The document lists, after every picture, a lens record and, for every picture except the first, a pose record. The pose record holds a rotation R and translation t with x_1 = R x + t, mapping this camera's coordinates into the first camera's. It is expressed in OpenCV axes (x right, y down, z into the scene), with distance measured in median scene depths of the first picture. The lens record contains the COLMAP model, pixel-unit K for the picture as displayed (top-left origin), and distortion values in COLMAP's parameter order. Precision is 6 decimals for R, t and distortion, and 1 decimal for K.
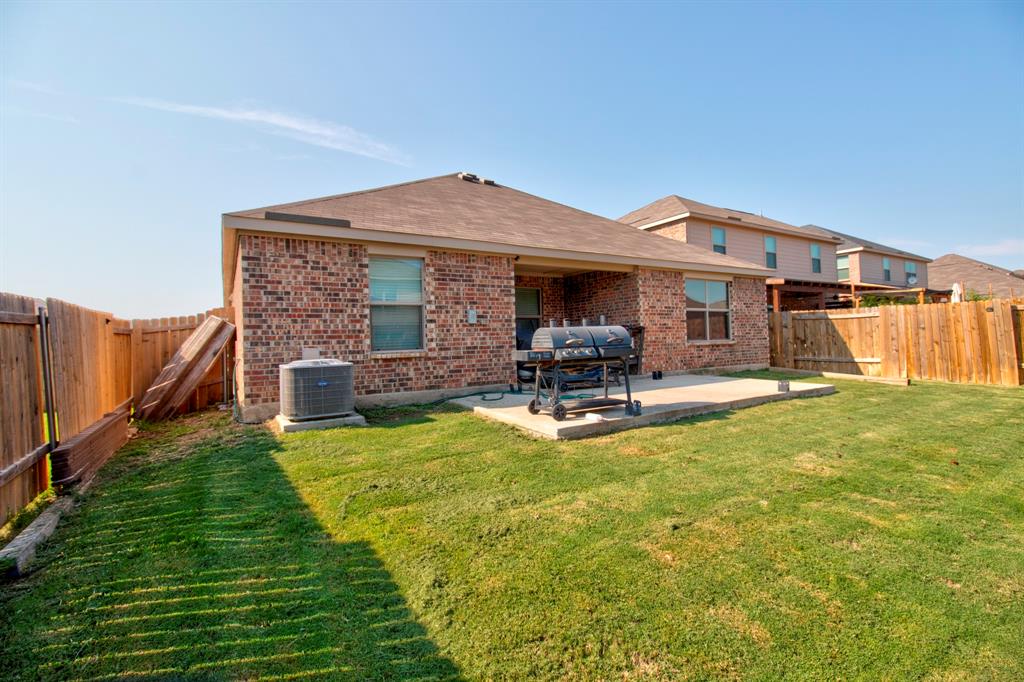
lens RADIAL K [[481.6, 0, 517.5], [0, 481.6, 323.7], [0, 0, 1]] dist [0.001616, -0.014312]
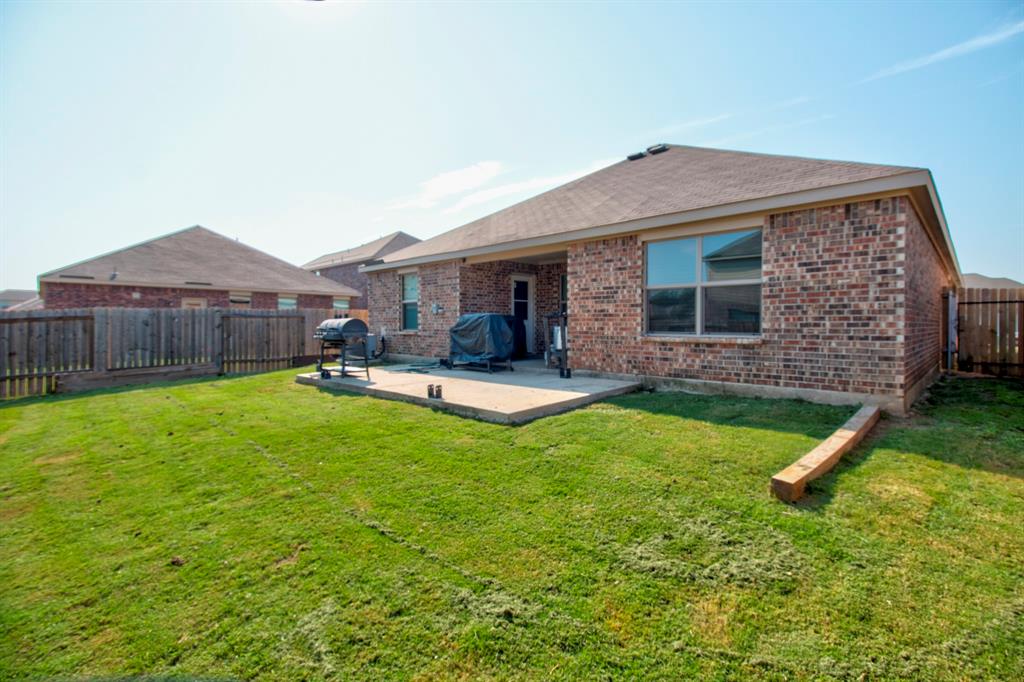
lens RADIAL K [[481.6, 0, 517.5], [0, 481.6, 323.7], [0, 0, 1]] dist [0.001616, -0.014312]
pose [[0.226274, 0.026269, -0.973709, 1.045109], [0.030659, 0.998949, 0.034075, -0.008405], [0.973581, -0.037564, 0.225230, 0.711333]]
